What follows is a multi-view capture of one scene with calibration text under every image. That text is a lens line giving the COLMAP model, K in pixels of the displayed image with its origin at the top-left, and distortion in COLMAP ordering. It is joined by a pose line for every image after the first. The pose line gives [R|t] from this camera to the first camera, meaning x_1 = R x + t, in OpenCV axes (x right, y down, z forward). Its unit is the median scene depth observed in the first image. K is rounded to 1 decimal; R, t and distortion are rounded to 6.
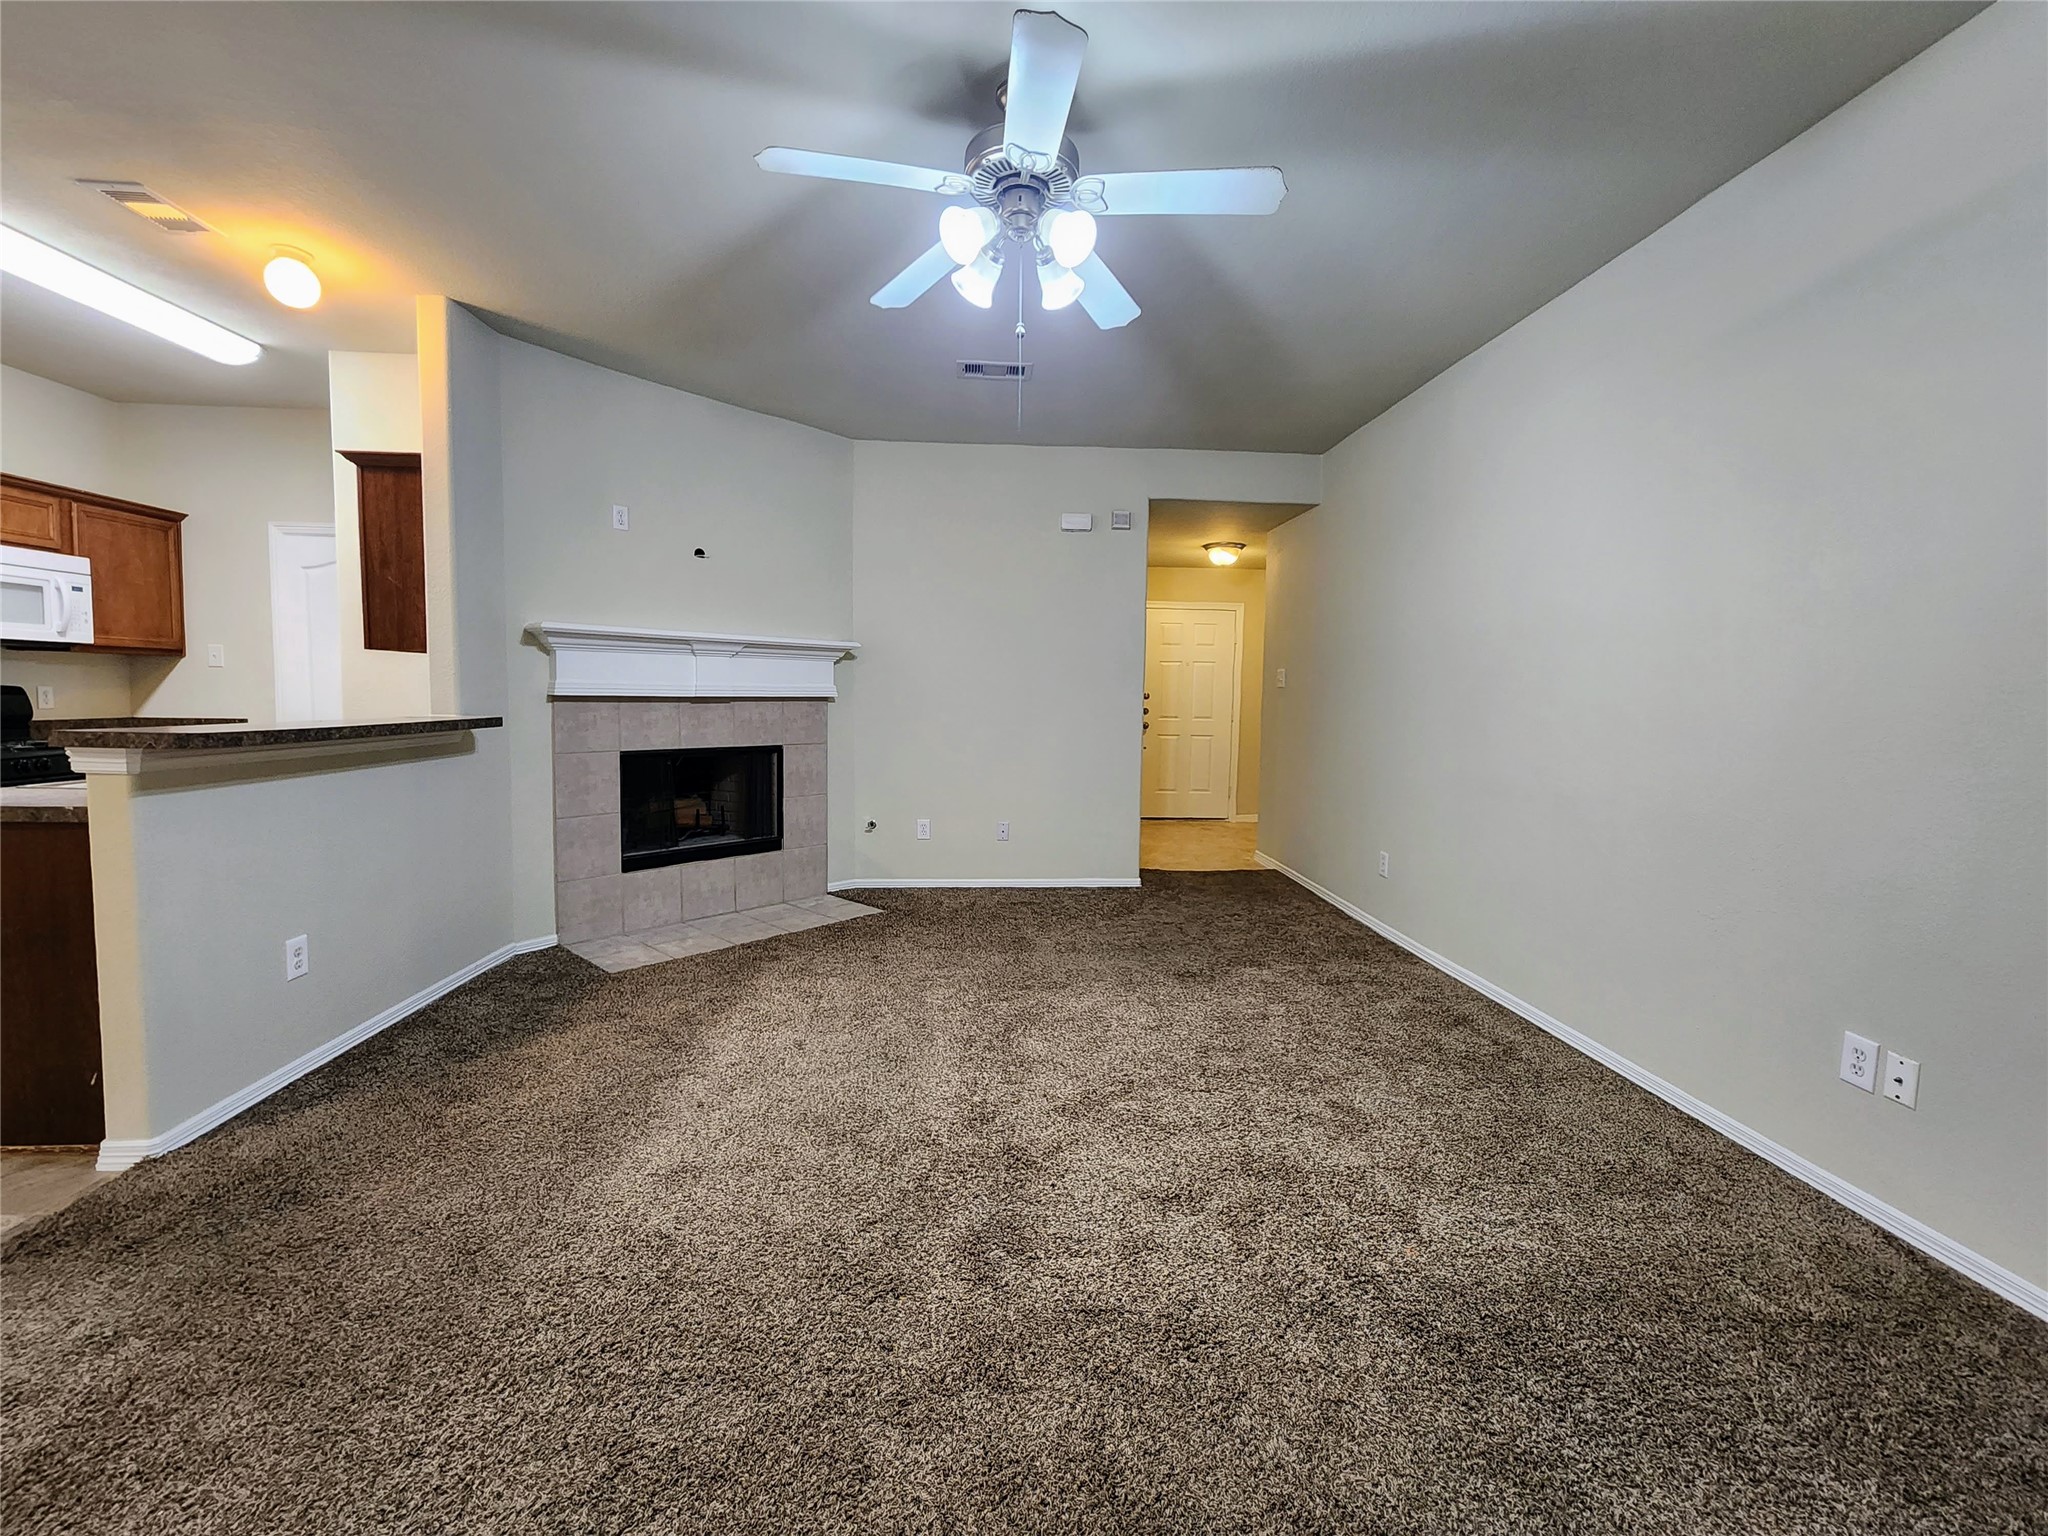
lens RADIAL K [[846.4, 0, 1025.6], [0, 846.4, 750.0], [0, 0, 1]] dist [0.001277, -0.001814]
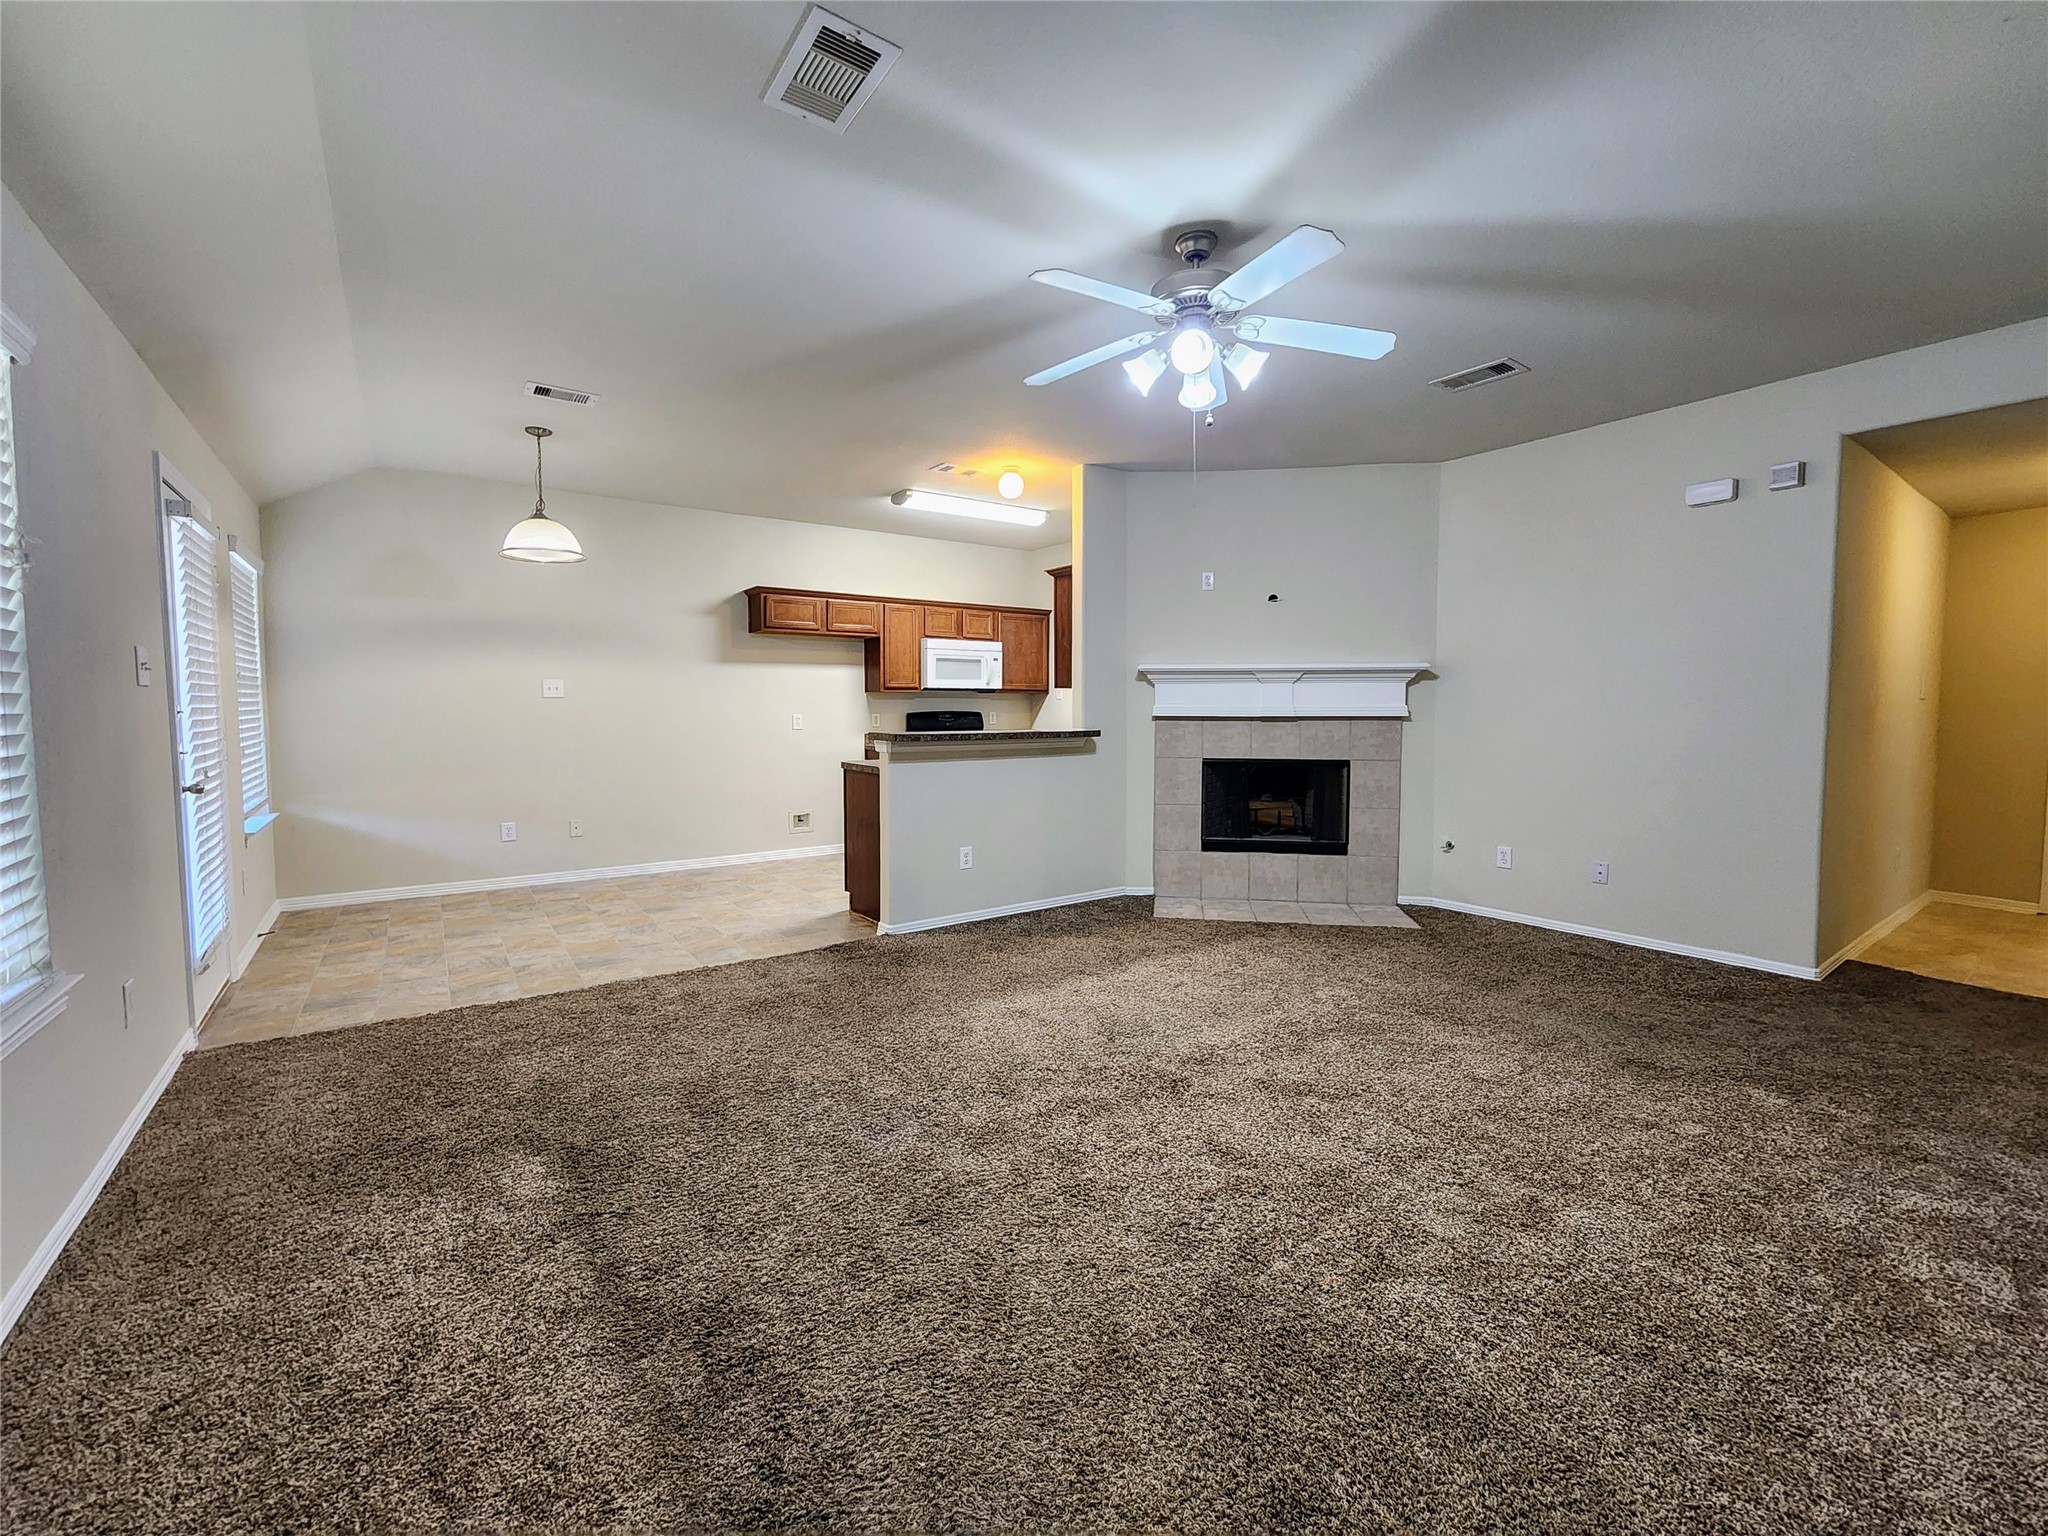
lens RADIAL K [[846.4, 0, 1036.0], [0, 846.4, 749.0], [0, 0, 1]] dist [0.001277, -0.001814]
pose [[0.541194, 0.029068, -0.840395, 0.522198], [-0.050698, 0.998712, 0.001896, -0.002170], [0.839368, 0.041580, 0.541971, 0.077735]]
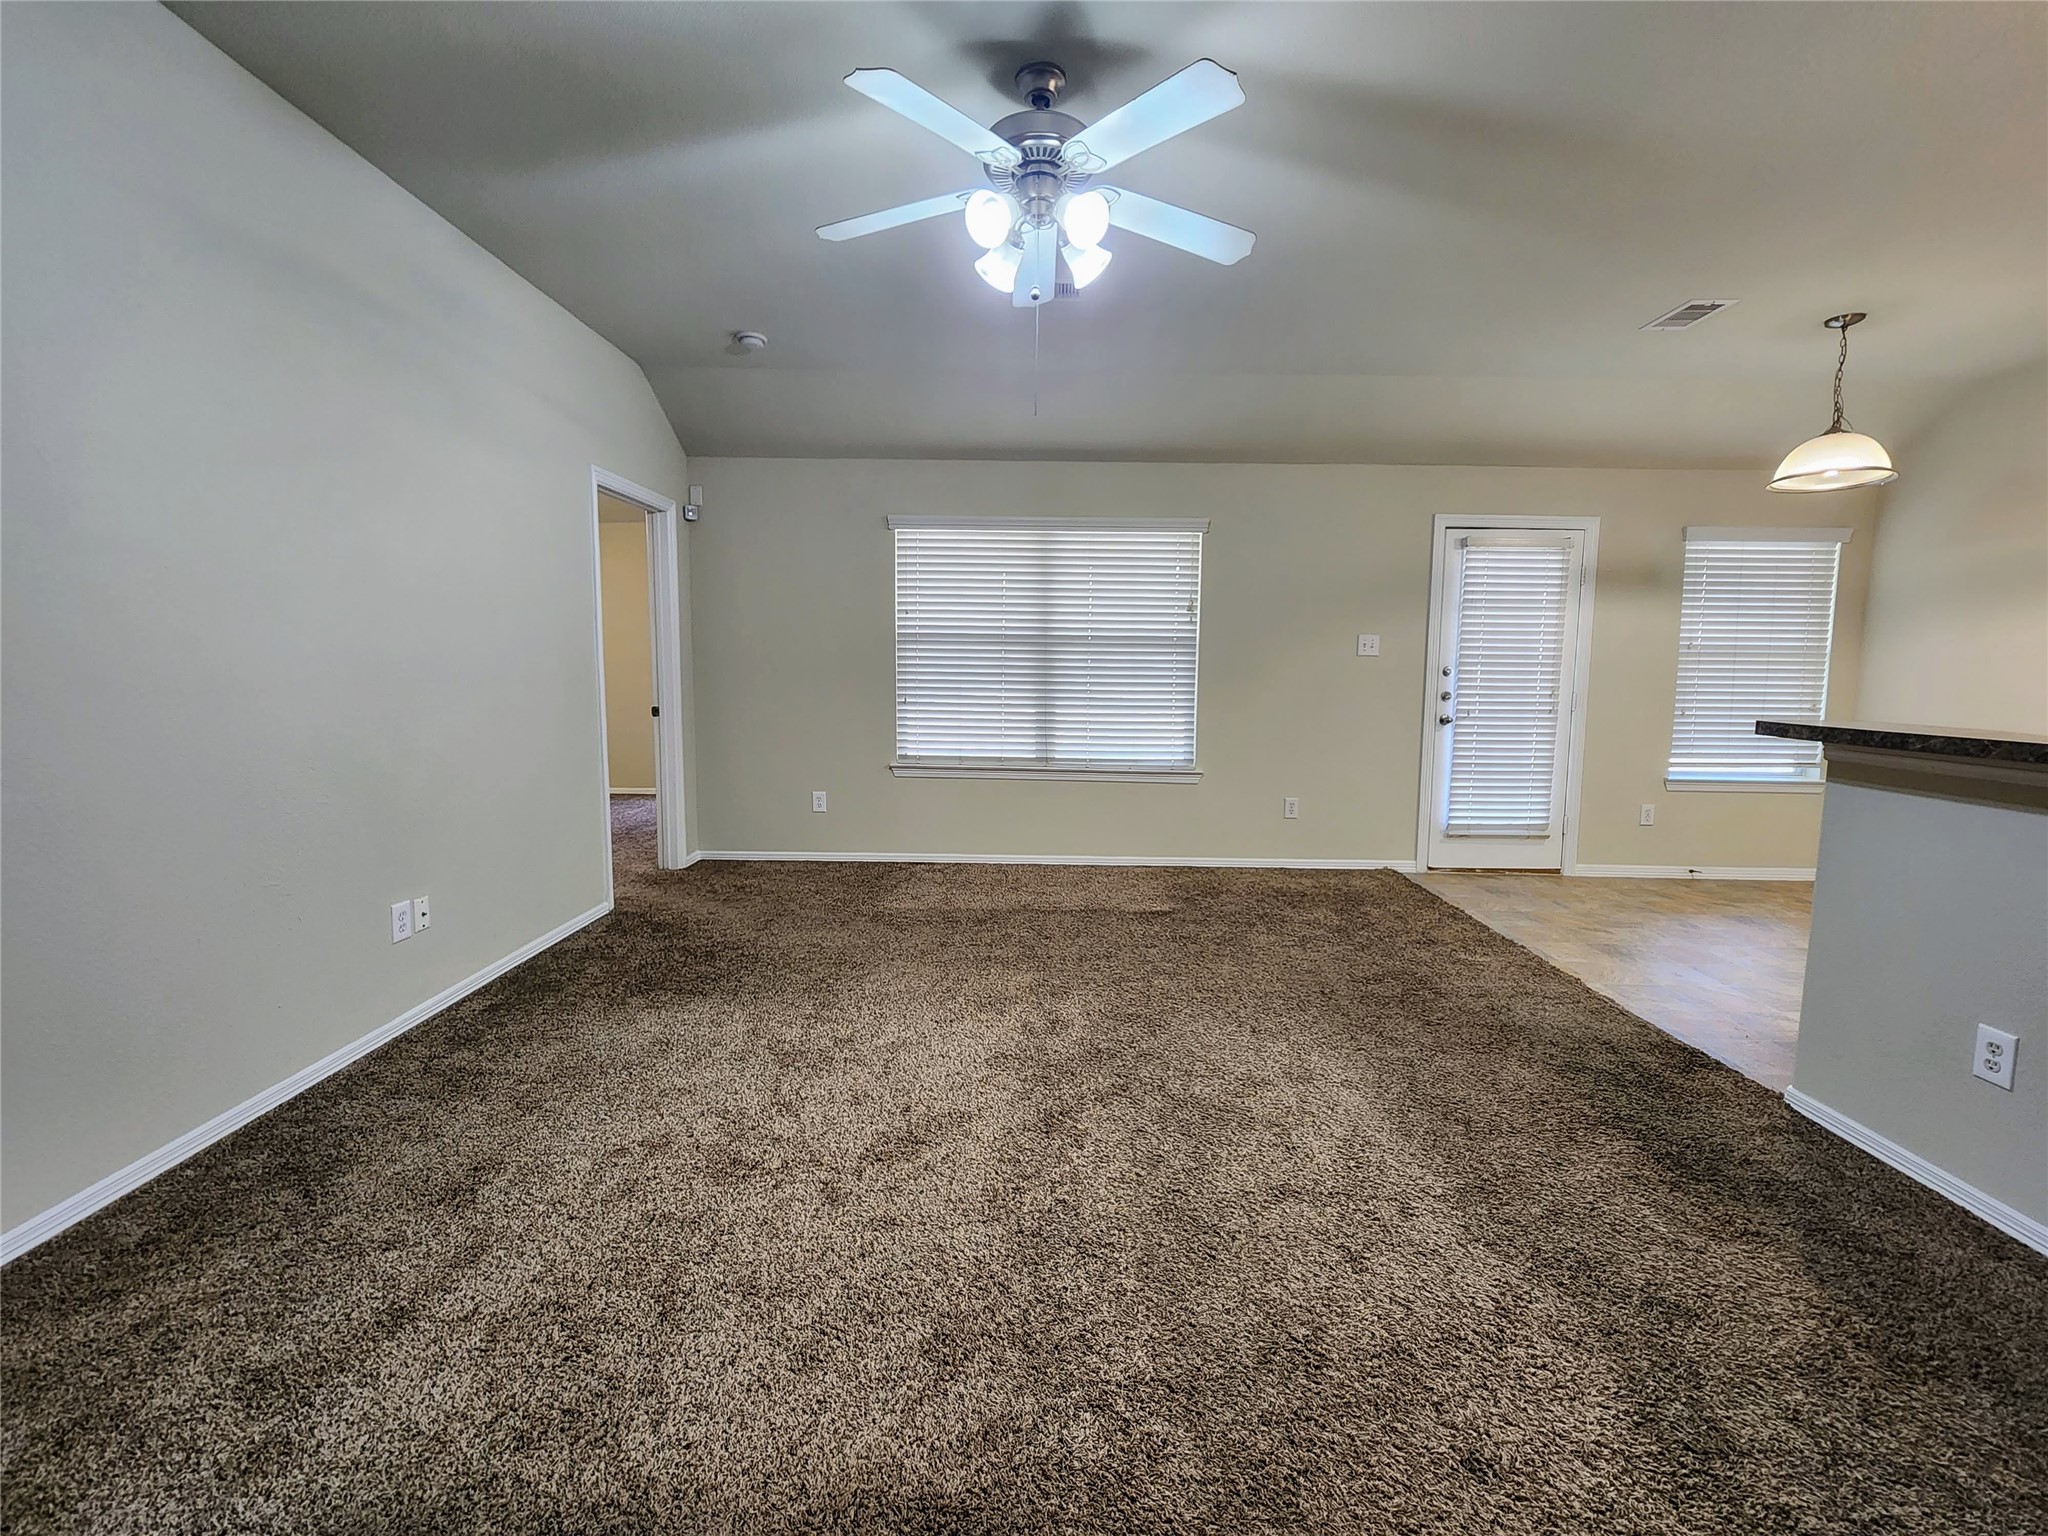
lens RADIAL K [[846.4, 0, 1028.0], [0, 846.4, 752.2], [0, 0, 1]] dist [0.001277, -0.001814]
pose [[-0.996783, -0.035543, 0.071842, -0.050462], [-0.022882, 0.985190, 0.169930, -0.079244], [-0.076817, 0.167740, -0.982834, 1.175579]]
